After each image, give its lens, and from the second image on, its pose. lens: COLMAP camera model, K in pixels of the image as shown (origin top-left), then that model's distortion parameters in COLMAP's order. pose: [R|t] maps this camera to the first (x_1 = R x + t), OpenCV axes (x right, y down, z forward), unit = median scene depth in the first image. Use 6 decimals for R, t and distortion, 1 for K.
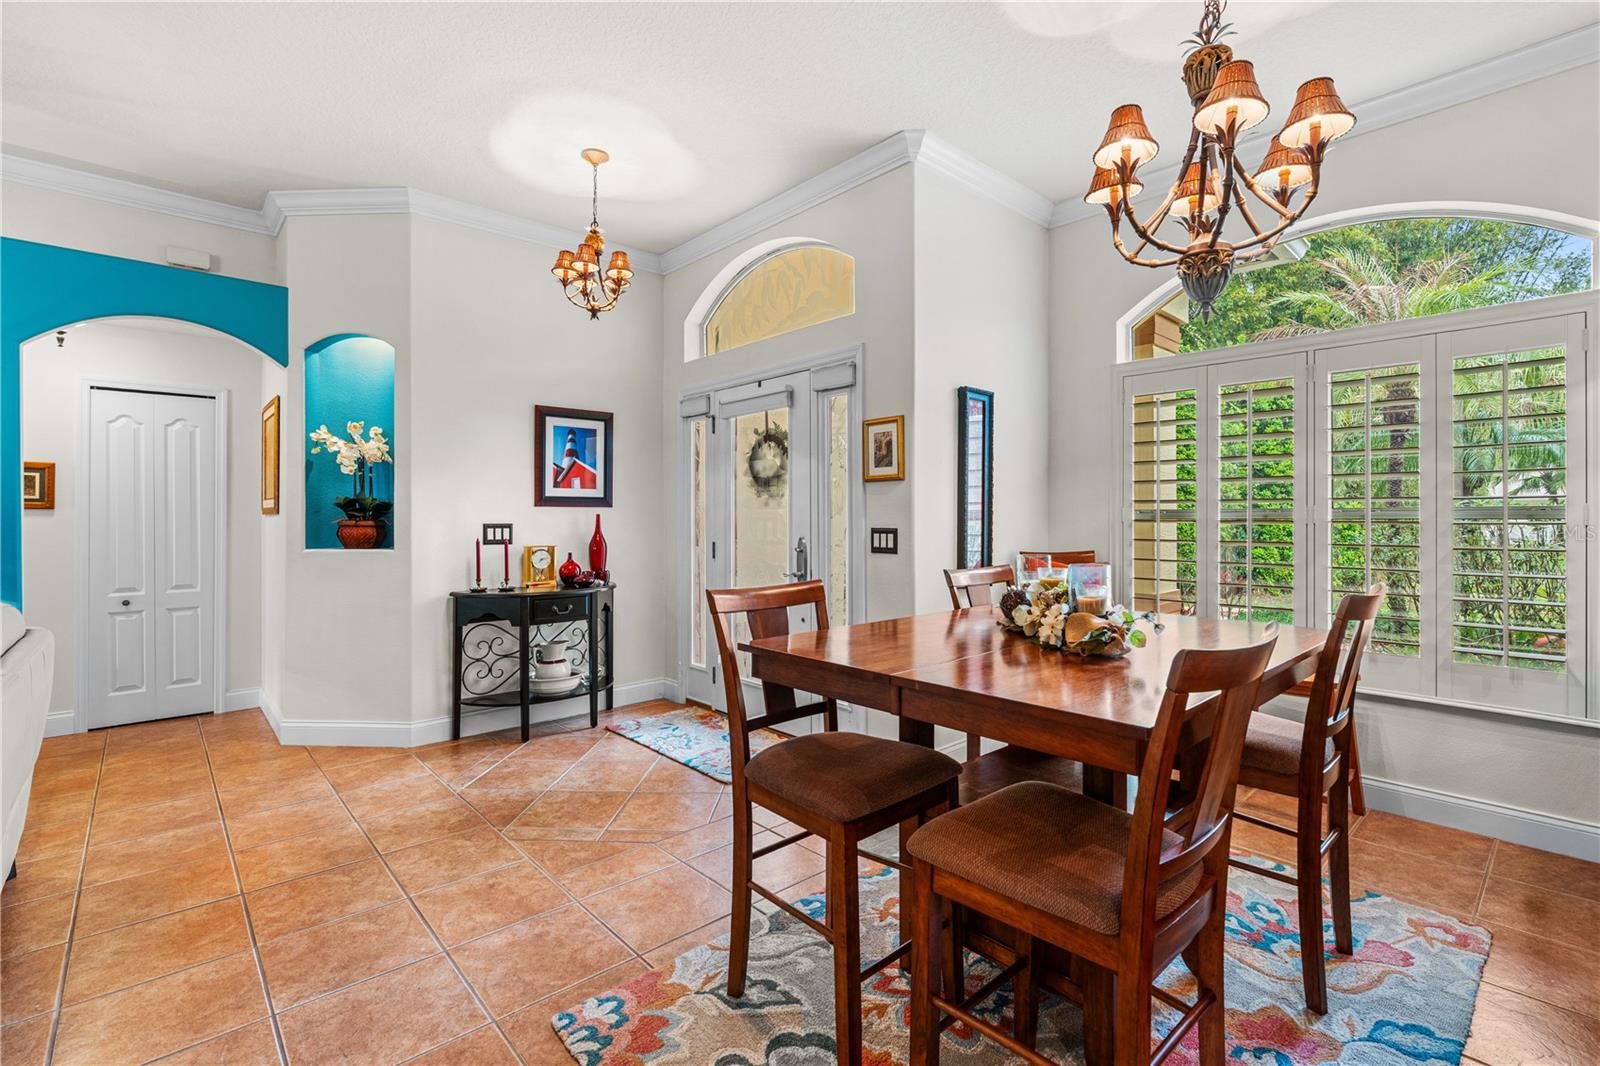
lens RADIAL K [[721.0, 0, 805.2], [0, 721.0, 518.8], [0, 0, 1]] dist [-0.011284, 0.002980]
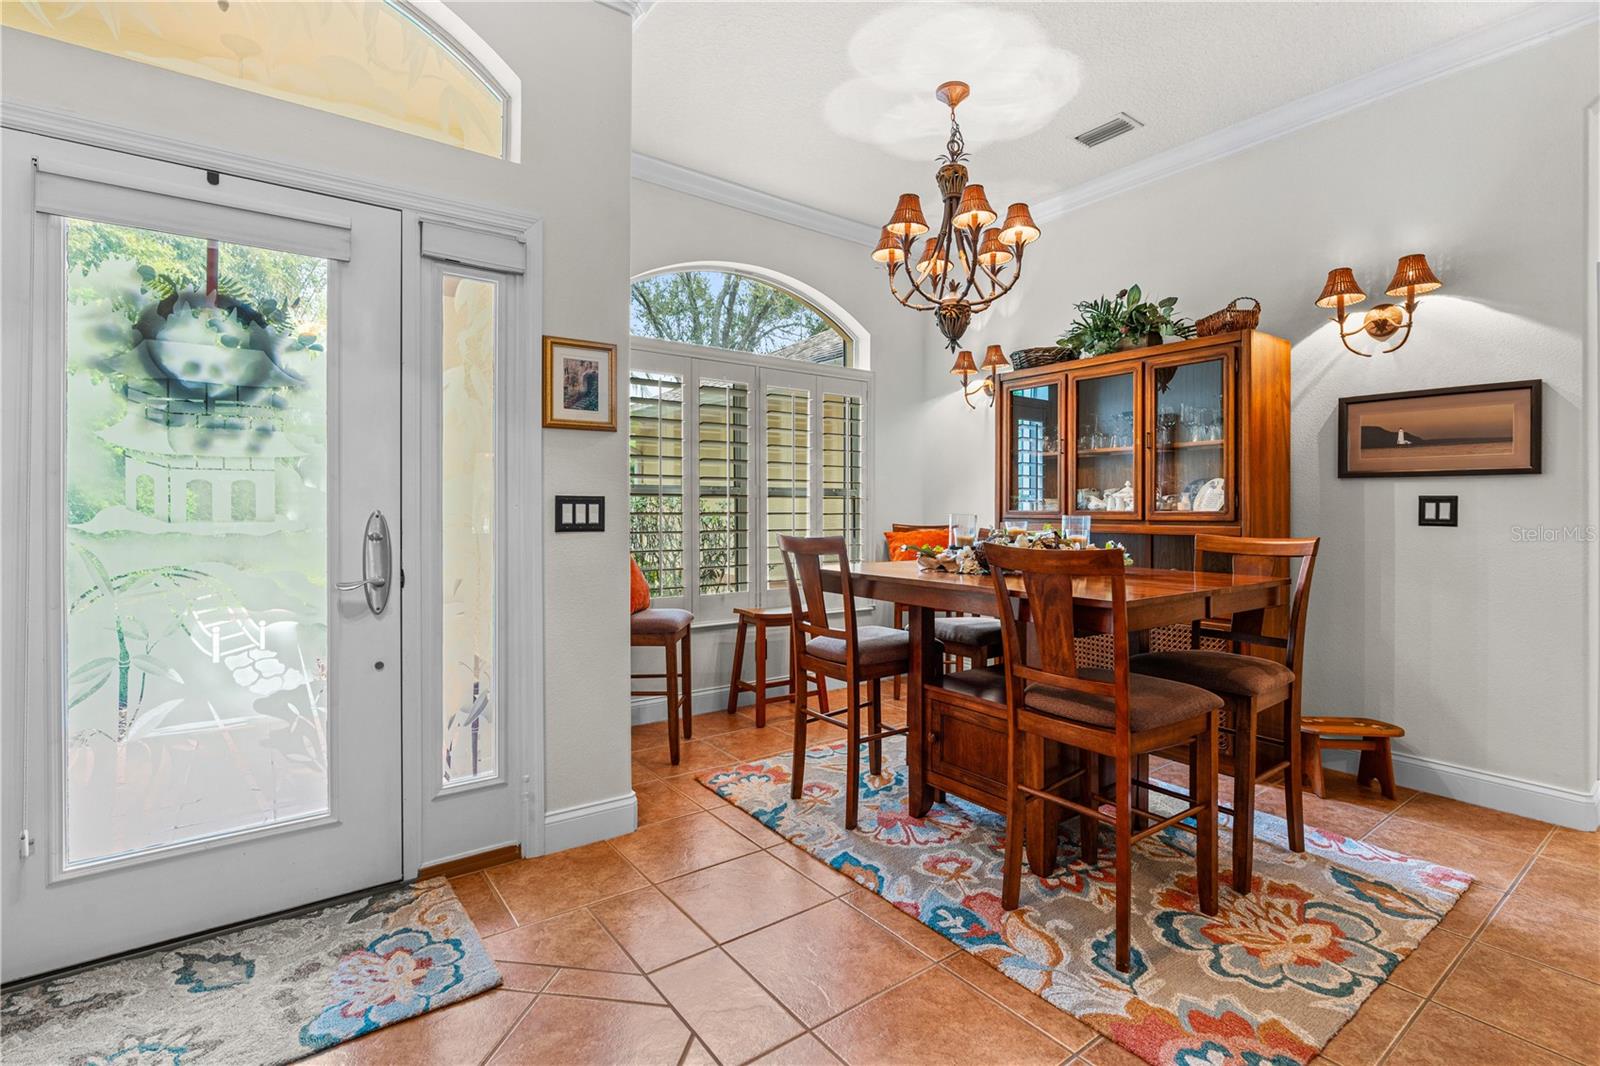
lens RADIAL K [[721.0, 0, 856.7], [0, 721.0, 511.2], [0, 0, 1]] dist [-0.011284, 0.002980]
pose [[0.090980, -0.001673, 0.995851, -0.564887], [0.002150, 0.999997, 0.001484, 0.027075], [-0.995850, 0.002006, 0.090983, 0.662659]]
